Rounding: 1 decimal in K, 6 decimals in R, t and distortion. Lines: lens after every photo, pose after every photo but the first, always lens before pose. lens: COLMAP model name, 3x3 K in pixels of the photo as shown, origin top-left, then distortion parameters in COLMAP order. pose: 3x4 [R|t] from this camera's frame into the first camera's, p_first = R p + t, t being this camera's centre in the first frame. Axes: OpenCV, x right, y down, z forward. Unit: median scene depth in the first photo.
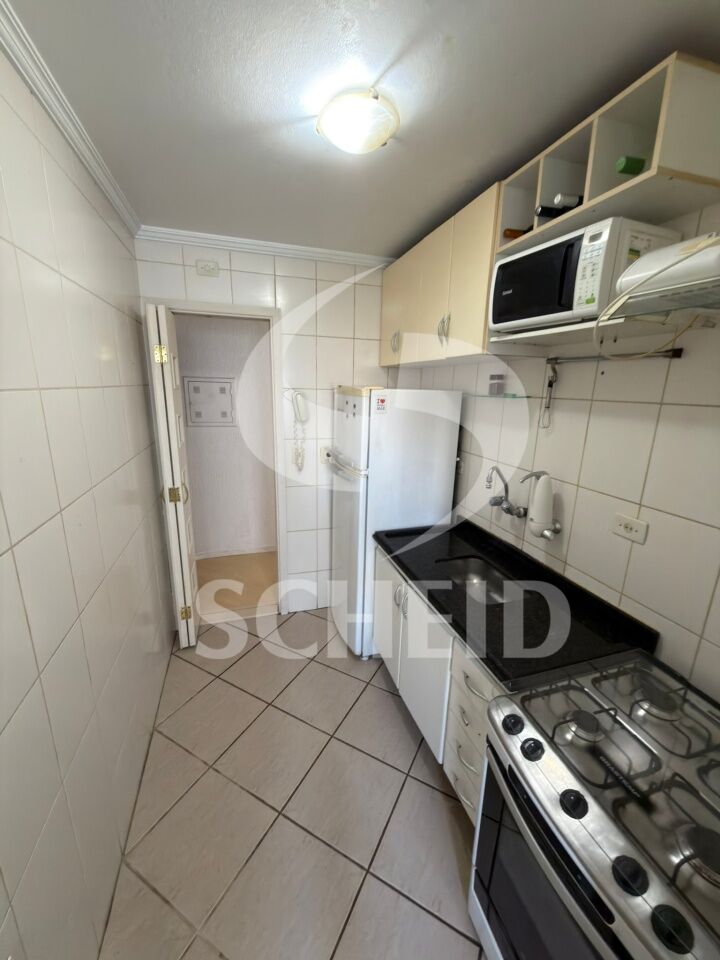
lens RADIAL K [[382.0, 0, 360.0], [0, 382.0, 480.0], [0, 0, 1]] dist [-0.009228, -0.000115]
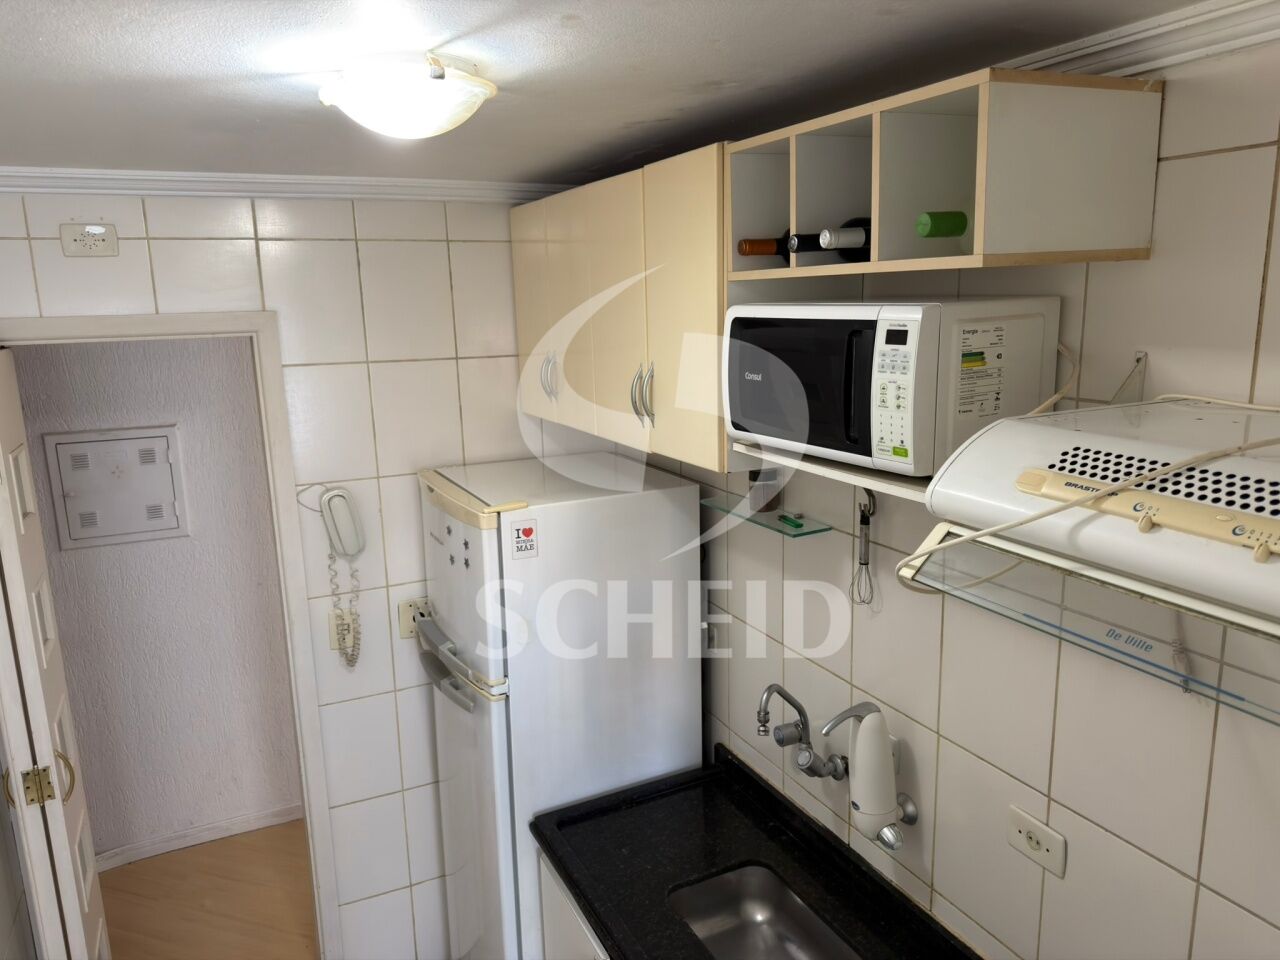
lens RADIAL K [[897.5, 0, 640.0], [0, 897.5, 480.0], [0, 0, 1]] dist [0.063356, -0.098548]
pose [[0.987032, -0.075604, 0.141603, 0.051697], [0.082492, 0.995646, -0.043414, -0.243654], [-0.137704, 0.054532, 0.988971, -0.087767]]
